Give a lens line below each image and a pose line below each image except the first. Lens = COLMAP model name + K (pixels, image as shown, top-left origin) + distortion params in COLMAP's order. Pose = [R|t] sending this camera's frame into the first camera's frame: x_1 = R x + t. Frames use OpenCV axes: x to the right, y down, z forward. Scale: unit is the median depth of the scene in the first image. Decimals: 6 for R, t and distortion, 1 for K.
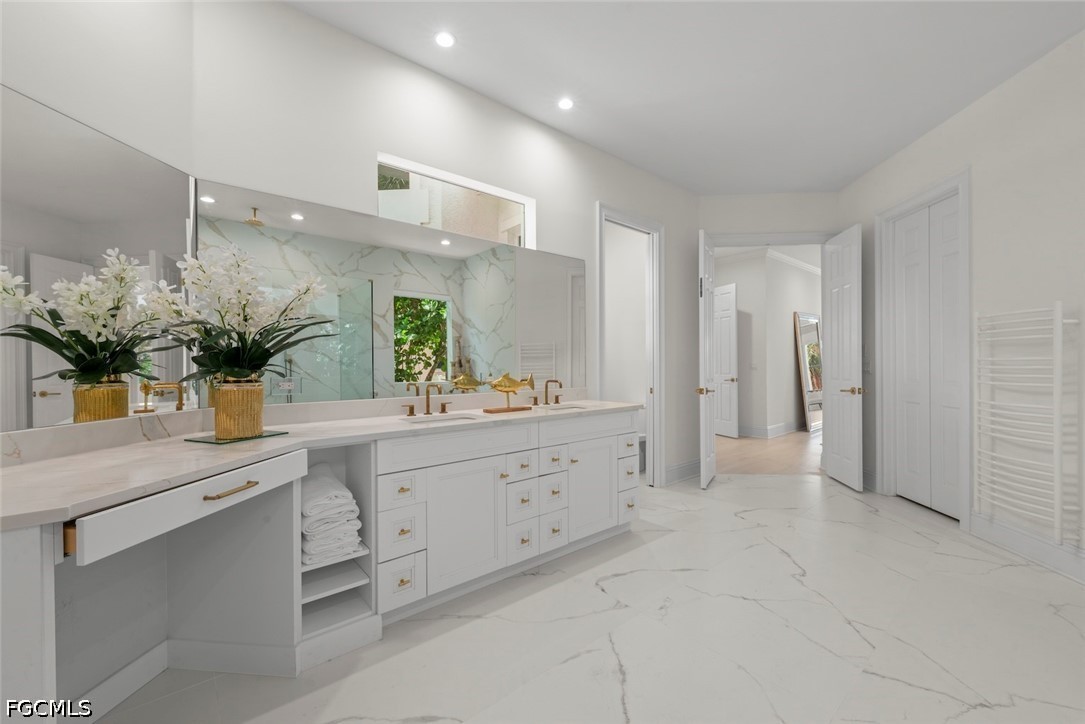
lens RADIAL K [[444.1, 0, 537.3], [0, 444.1, 361.1], [0, 0, 1]] dist [0.001072, -0.000813]
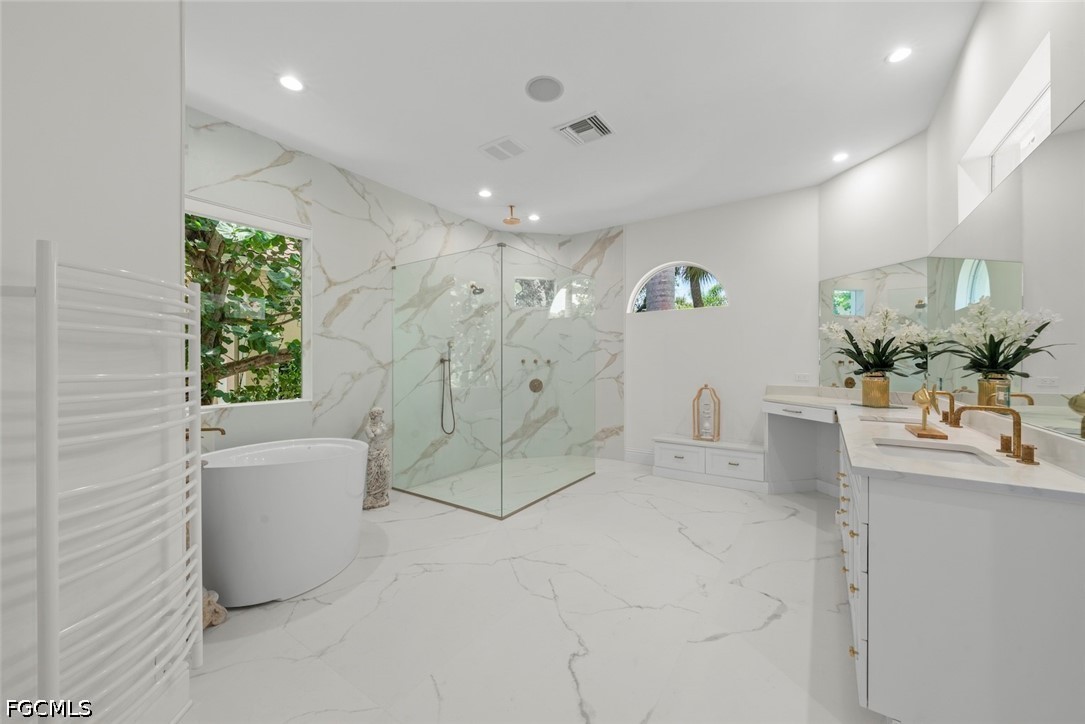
lens RADIAL K [[411.8, 0, 547.7], [0, 411.8, 362.2], [0, 0, 1]] dist [0.003679, 0.000448]
pose [[-0.961251, 0.007780, -0.275564, 0.808541], [0.009701, 0.999937, -0.005611, -0.013058], [0.275503, -0.008067, -0.961266, 1.622283]]
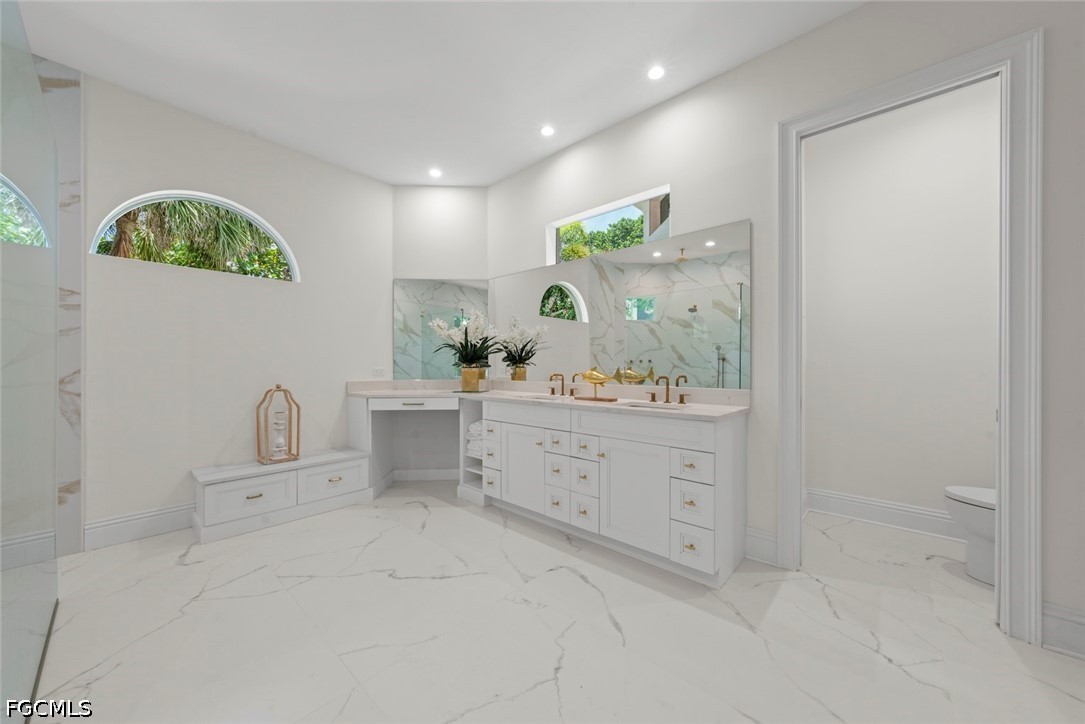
lens RADIAL K [[386.0, 0, 549.4], [0, 386.0, 364.8], [0, 0, 1]] dist [0.006898, 0.000081]
pose [[0.137025, 0.006396, -0.990547, 0.976753], [0.006739, 0.999950, 0.007389, 0.013337], [0.990545, -0.007688, 0.136975, 0.799101]]
